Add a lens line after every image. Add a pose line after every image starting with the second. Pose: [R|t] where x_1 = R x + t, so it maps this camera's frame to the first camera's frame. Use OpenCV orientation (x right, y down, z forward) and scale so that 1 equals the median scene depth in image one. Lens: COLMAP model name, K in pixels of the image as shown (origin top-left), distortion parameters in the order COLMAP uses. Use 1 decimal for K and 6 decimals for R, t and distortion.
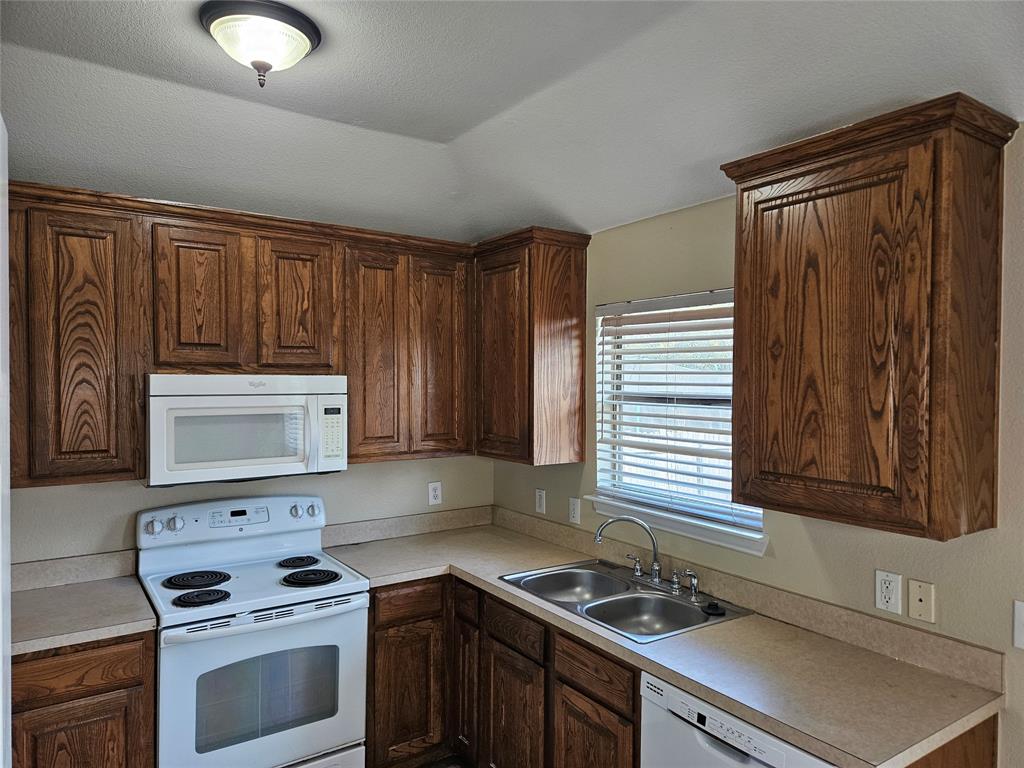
lens RADIAL K [[682.7, 0, 513.6], [0, 682.7, 387.5], [0, 0, 1]] dist [0.047547, -0.022337]
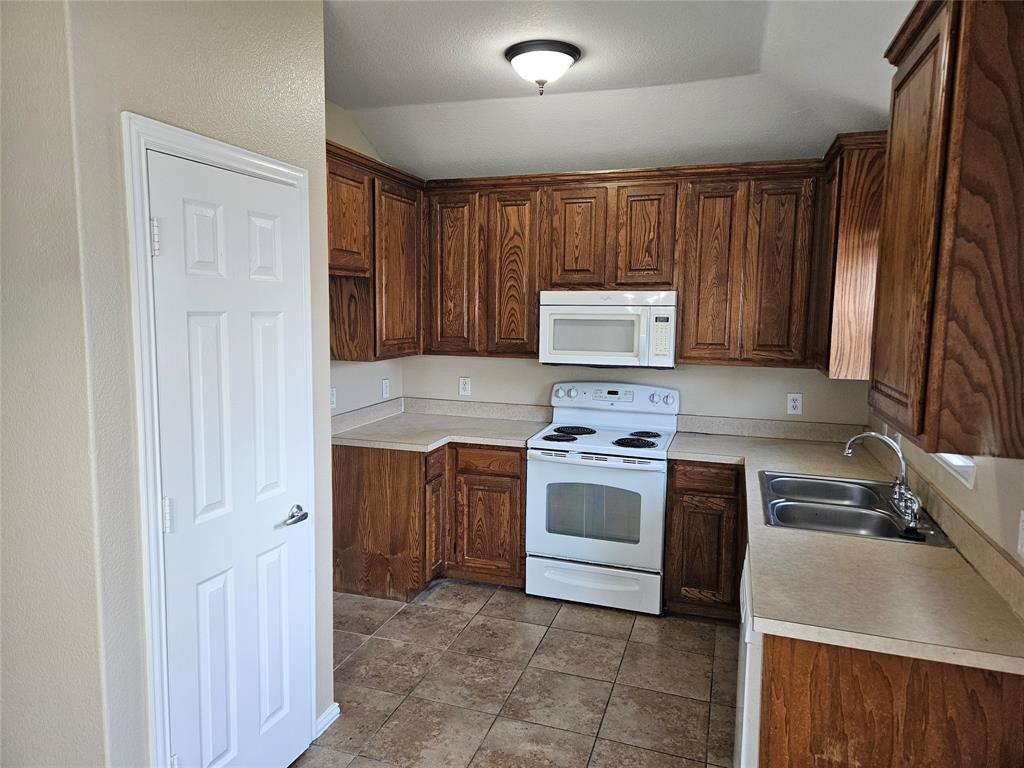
lens RADIAL K [[682.7, 0, 504.7], [0, 682.7, 381.3], [0, 0, 1]] dist [0.047547, -0.022337]
pose [[0.599681, 0.089630, -0.795204, 0.660048], [-0.016633, 0.994889, 0.099594, 0.031001], [0.800066, -0.046498, 0.598107, 0.006942]]
